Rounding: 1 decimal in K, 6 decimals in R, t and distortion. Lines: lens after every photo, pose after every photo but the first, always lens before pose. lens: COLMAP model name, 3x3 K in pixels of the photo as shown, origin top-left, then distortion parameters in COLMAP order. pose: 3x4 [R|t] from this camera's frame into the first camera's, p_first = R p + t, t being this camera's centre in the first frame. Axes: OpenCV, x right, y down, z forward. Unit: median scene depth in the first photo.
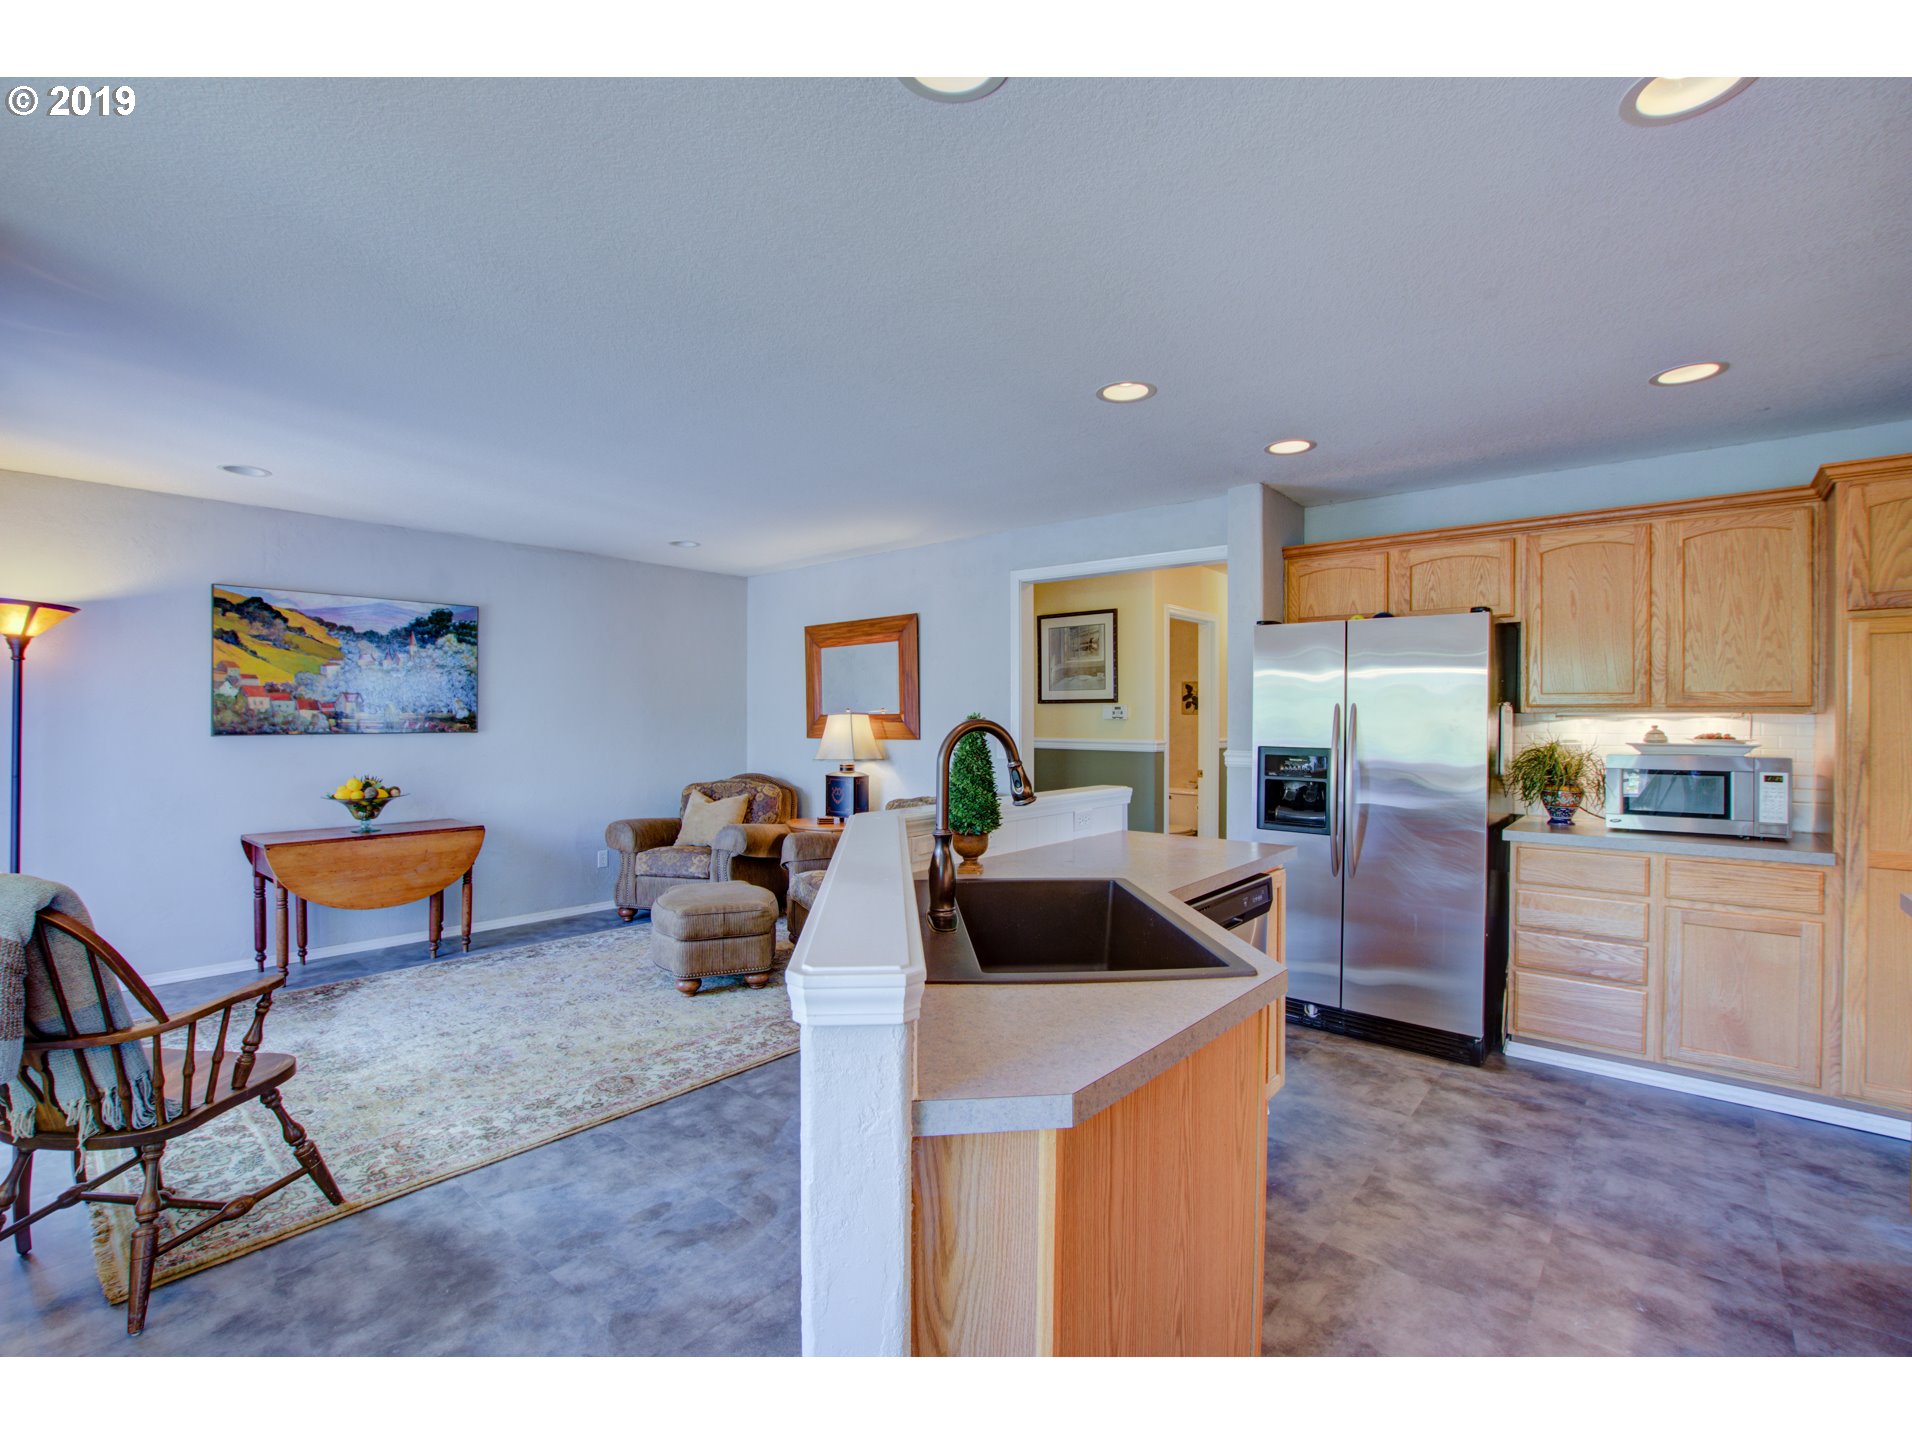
lens RADIAL K [[845.0, 0, 929.4], [0, 845.0, 720.9], [0, 0, 1]] dist [-0.031683, 0.005673]
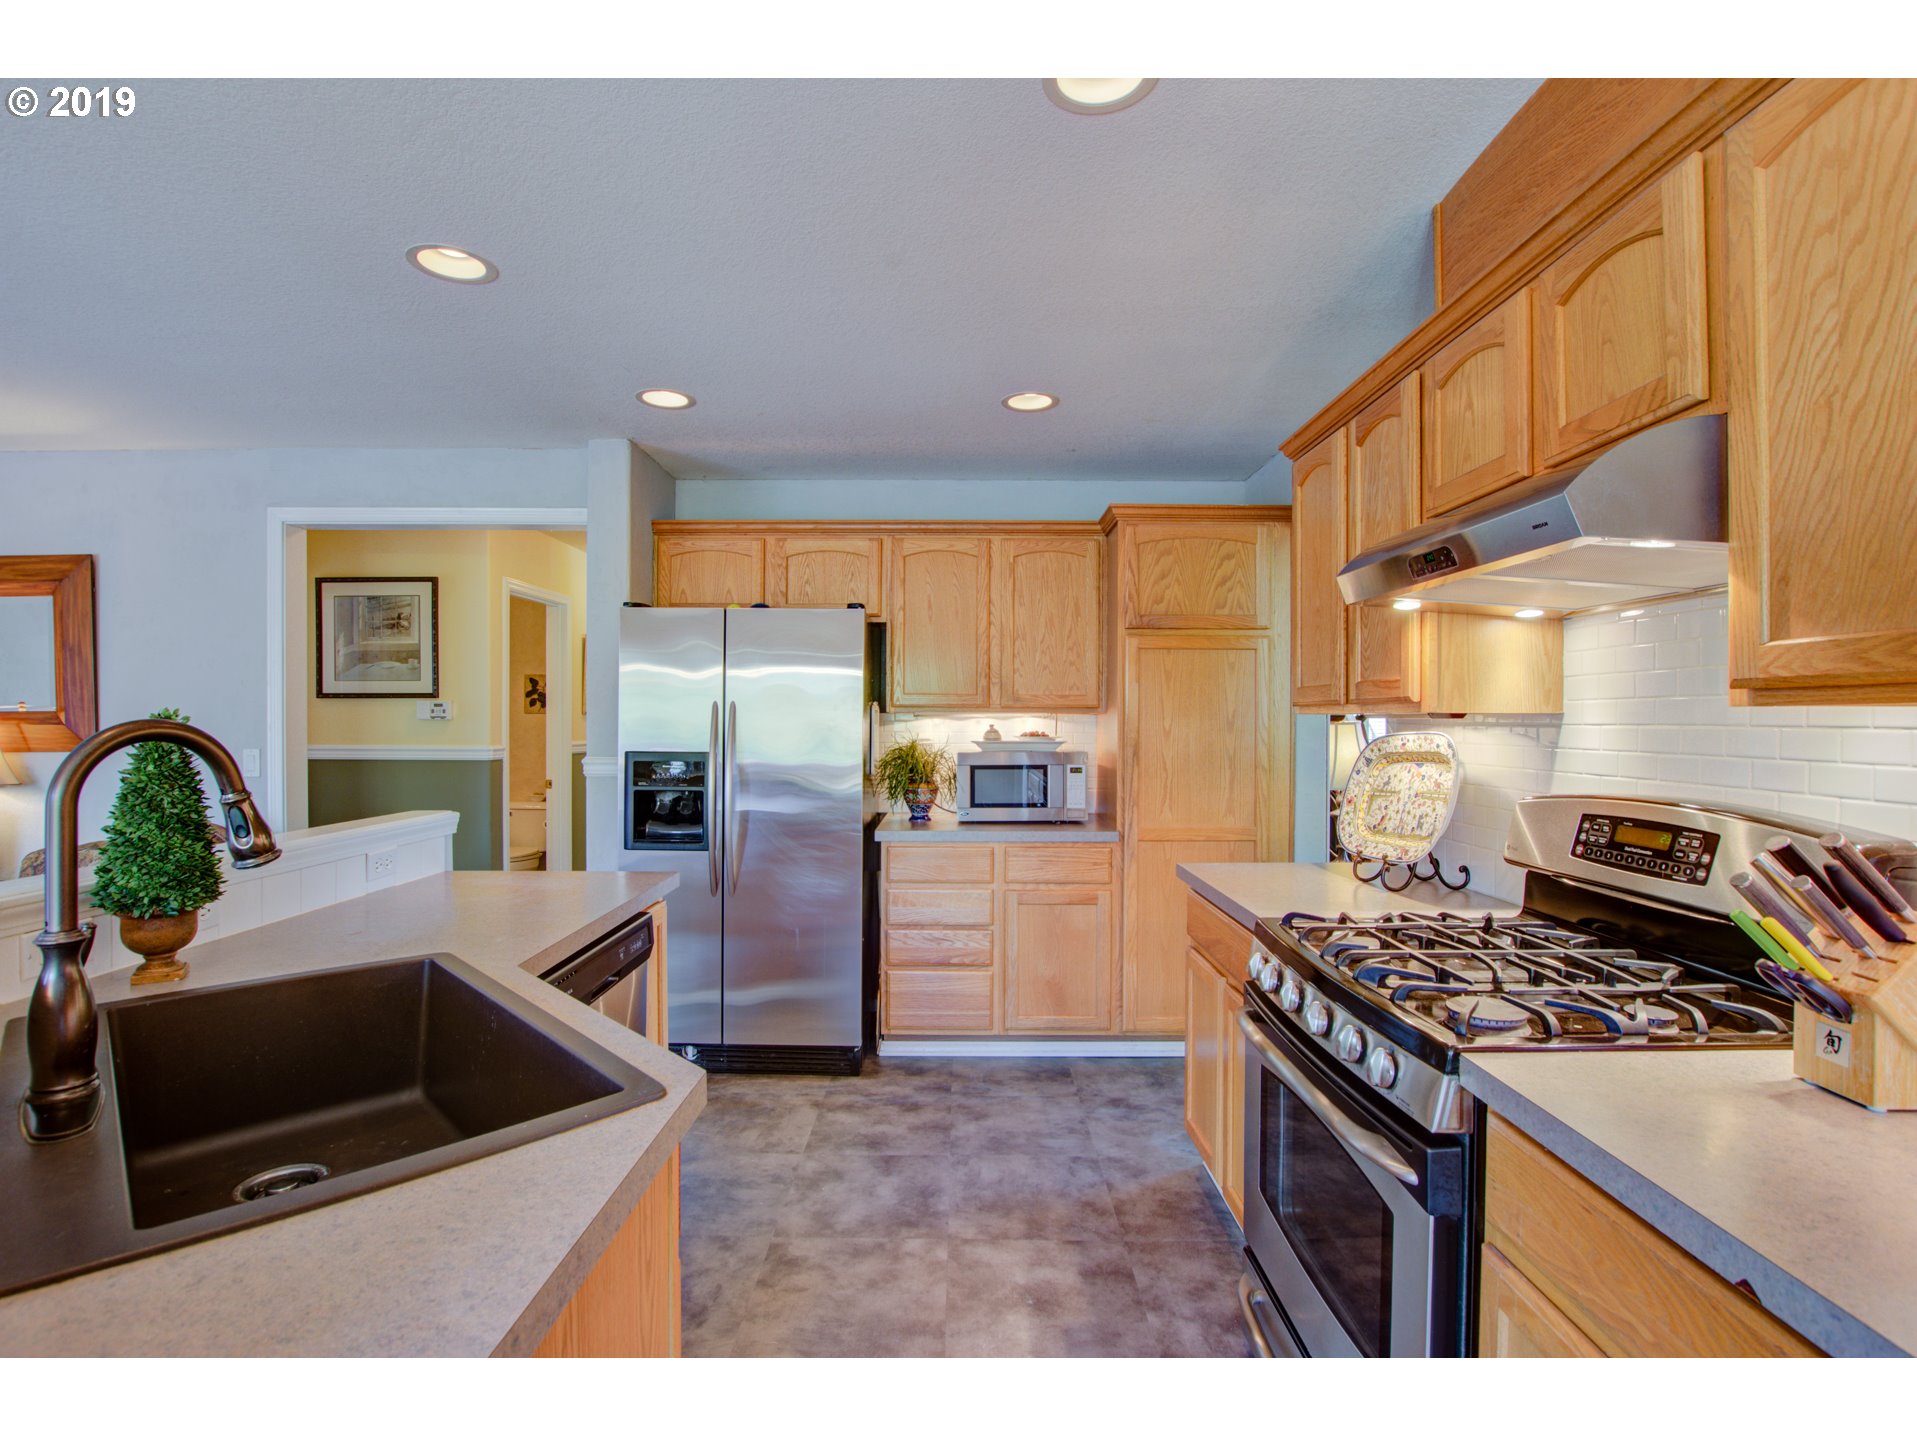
lens RADIAL K [[847.2, 0, 931.8], [0, 847.2, 722.4], [0, 0, 1]] dist [-0.031683, 0.005673]
pose [[0.732624, -0.003422, 0.680625, 0.055224], [0.002224, 0.999994, 0.002633, -0.000428], [-0.680630, -0.000415, 0.732628, 0.225780]]
